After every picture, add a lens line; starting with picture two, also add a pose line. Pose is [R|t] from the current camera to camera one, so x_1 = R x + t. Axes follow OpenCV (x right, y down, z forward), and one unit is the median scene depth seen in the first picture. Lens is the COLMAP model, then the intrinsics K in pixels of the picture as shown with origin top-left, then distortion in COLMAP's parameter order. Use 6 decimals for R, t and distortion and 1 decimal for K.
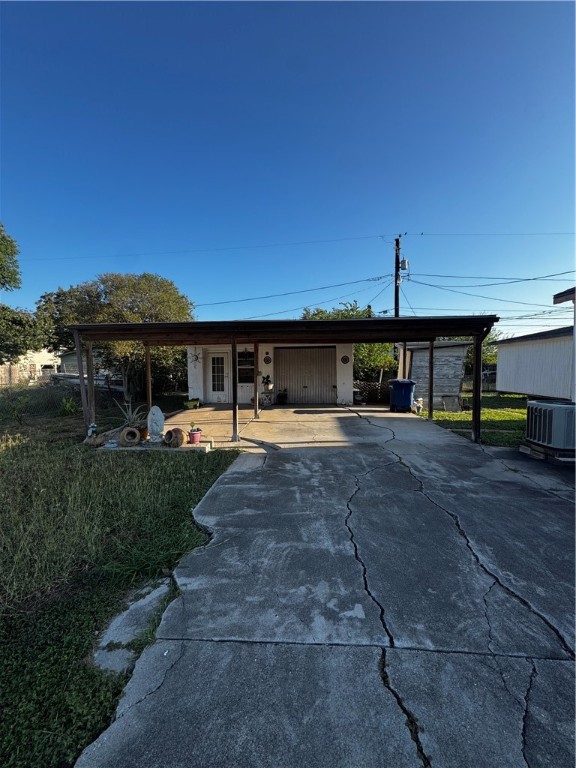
lens RADIAL K [[306.7, 0, 287.1], [0, 306.7, 382.0], [0, 0, 1]] dist [0.001093, -0.000006]
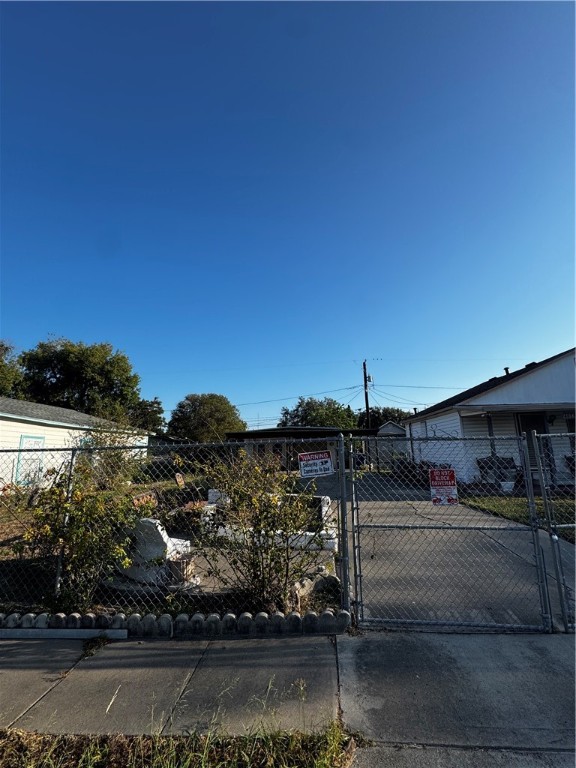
lens RADIAL K [[355.2, 0, 292.8], [0, 355.2, 382.1], [0, 0, 1]] dist [0.000280, 0.000031]
pose [[0.998568, -0.005697, 0.053190, -0.151339], [0.018230, 0.971035, -0.238240, 0.071132], [-0.050292, 0.238868, 0.969749, -1.144064]]
